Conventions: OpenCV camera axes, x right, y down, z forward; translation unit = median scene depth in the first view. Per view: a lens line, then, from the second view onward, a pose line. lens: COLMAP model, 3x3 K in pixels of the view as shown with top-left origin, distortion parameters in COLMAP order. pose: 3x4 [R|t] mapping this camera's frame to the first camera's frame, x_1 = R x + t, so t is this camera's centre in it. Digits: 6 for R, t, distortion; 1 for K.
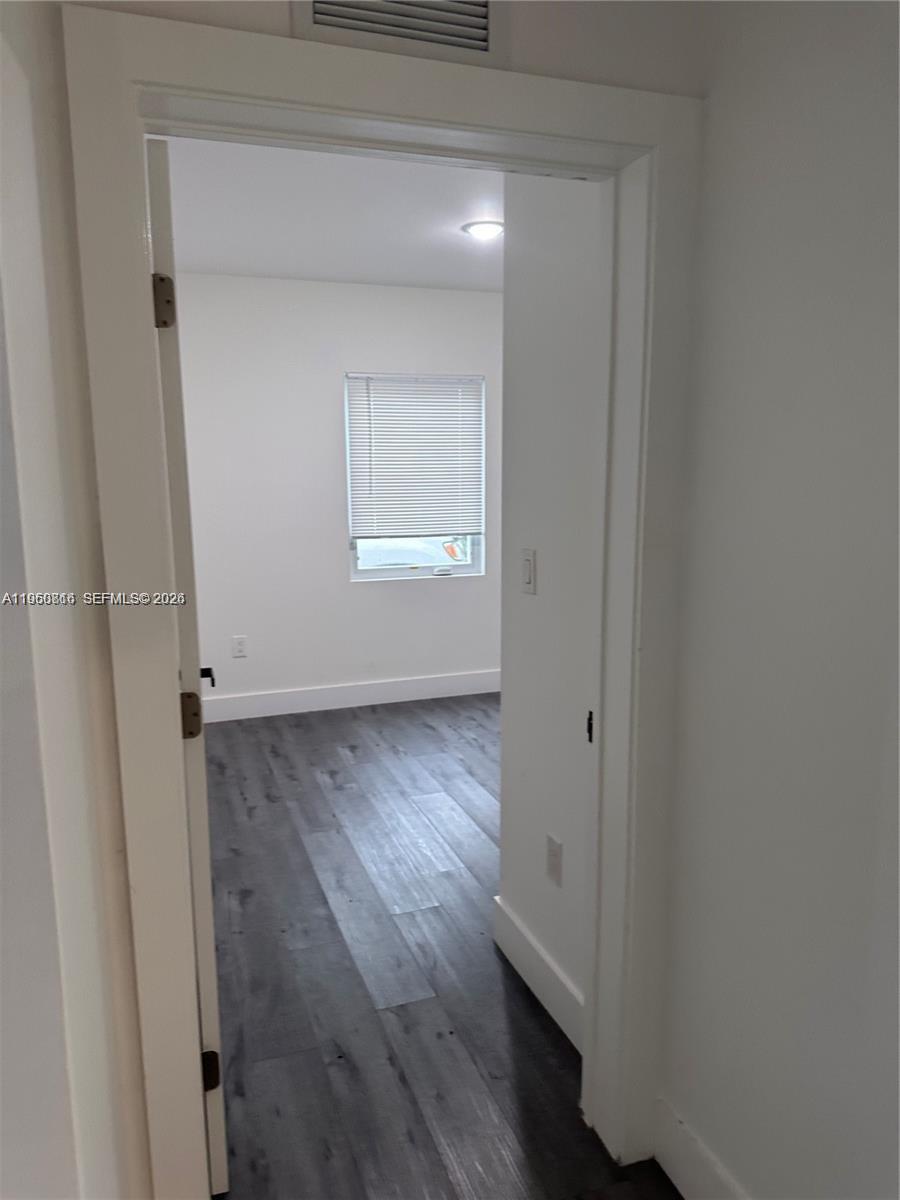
lens RADIAL K [[856.4, 0, 446.9], [0, 856.4, 600.1], [0, 0, 1]] dist [0.054225, -0.054798]
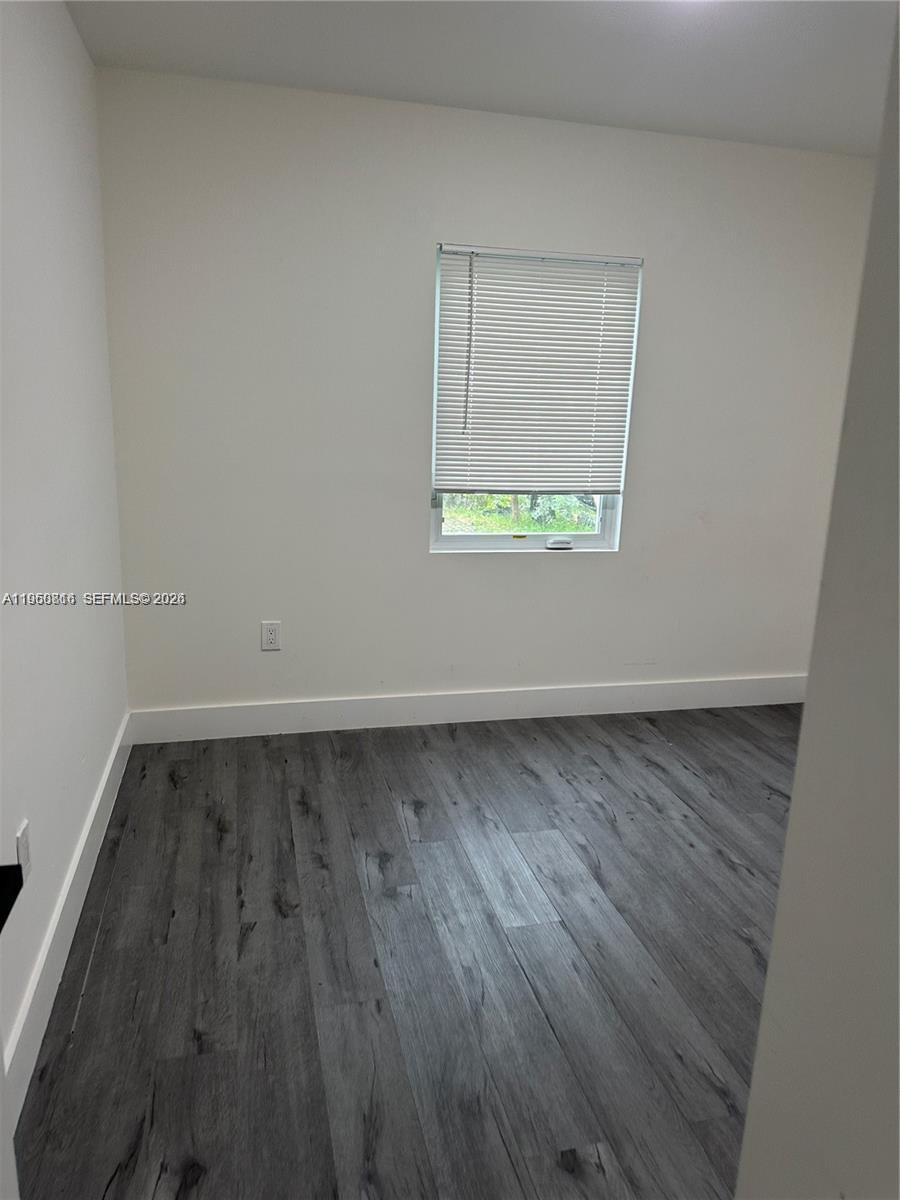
lens RADIAL K [[856.4, 0, 443.9], [0, 856.4, 593.2], [0, 0, 1]] dist [0.054225, -0.054798]
pose [[0.993155, 0.061811, -0.099114, -0.031611], [-0.055890, 0.996545, 0.061442, -0.035580], [0.102569, -0.055482, 0.993177, 0.327913]]
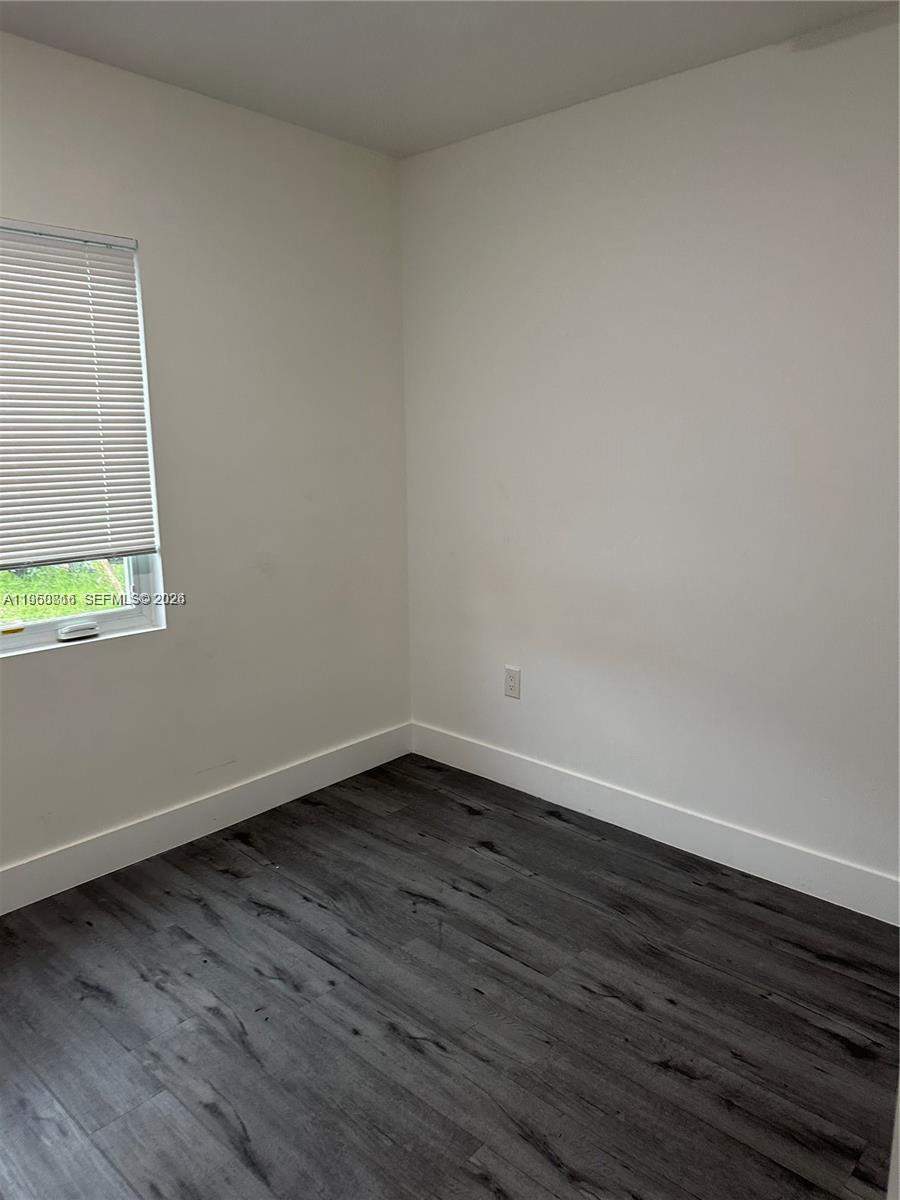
lens RADIAL K [[856.4, 0, 461.6], [0, 856.4, 583.3], [0, 0, 1]] dist [0.054225, -0.054798]
pose [[0.878368, -0.083840, 0.470574, -0.050758], [0.073115, 0.996478, 0.041061, -0.076329], [-0.472359, -0.001660, 0.881405, 0.521104]]
